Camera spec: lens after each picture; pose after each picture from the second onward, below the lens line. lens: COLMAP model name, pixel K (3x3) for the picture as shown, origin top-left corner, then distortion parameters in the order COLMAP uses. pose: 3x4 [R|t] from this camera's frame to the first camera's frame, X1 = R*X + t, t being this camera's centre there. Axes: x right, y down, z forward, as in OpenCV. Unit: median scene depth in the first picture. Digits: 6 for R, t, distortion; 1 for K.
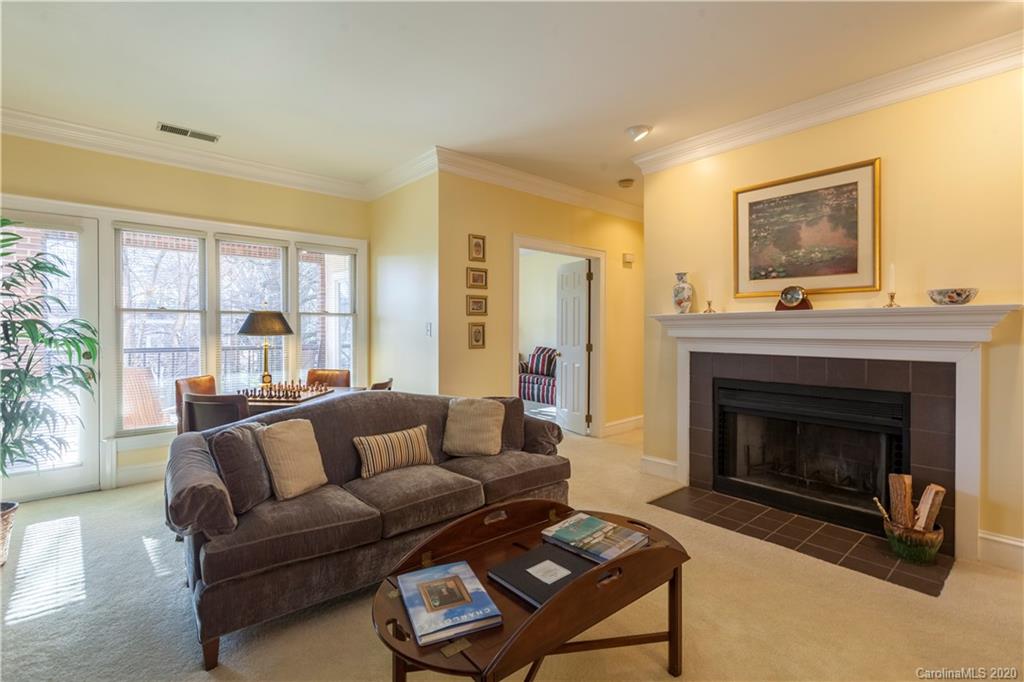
lens RADIAL K [[471.7, 0, 495.9], [0, 471.7, 324.6], [0, 0, 1]] dist [-0.000276, -0.000384]
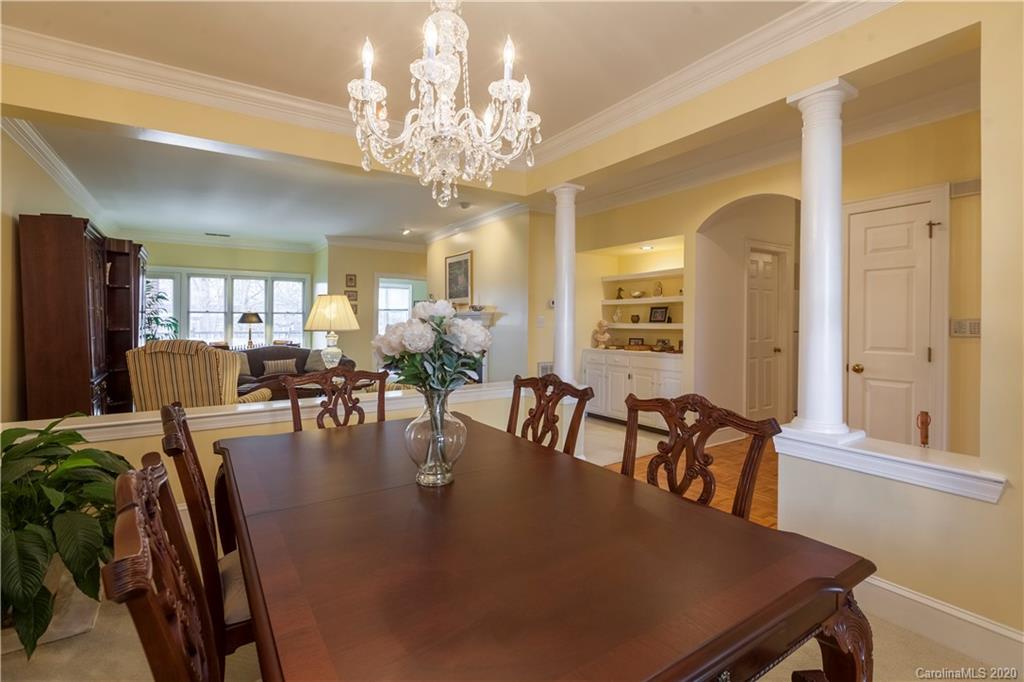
lens RADIAL K [[471.7, 0, 495.9], [0, 471.7, 324.6], [0, 0, 1]] dist [-0.000276, -0.000384]
pose [[0.990325, 0.003761, -0.138719, 0.935291], [-0.001807, 0.999897, 0.014204, -0.005558], [0.138758, -0.013816, 0.990230, -0.997485]]
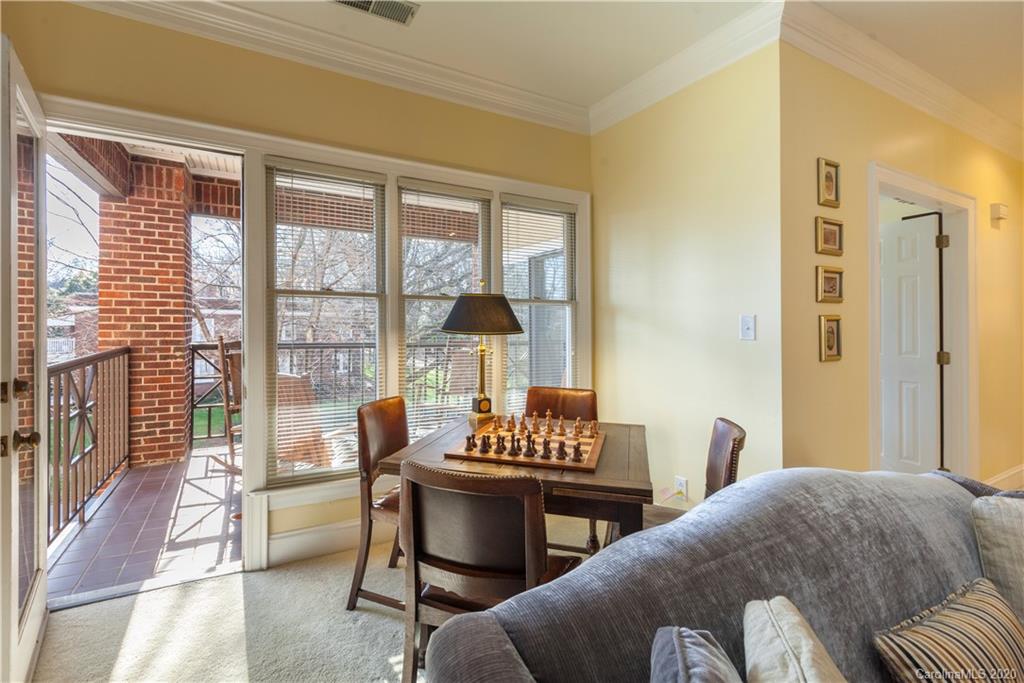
lens RADIAL K [[471.7, 0, 495.9], [0, 471.7, 325.1], [0, 0, 1]] dist [-0.000276, -0.000384]
pose [[0.978639, 0.010296, -0.205327, -0.340652], [-0.007397, 0.999862, 0.014881, 0.001847], [0.205451, -0.013045, 0.978580, 0.401383]]
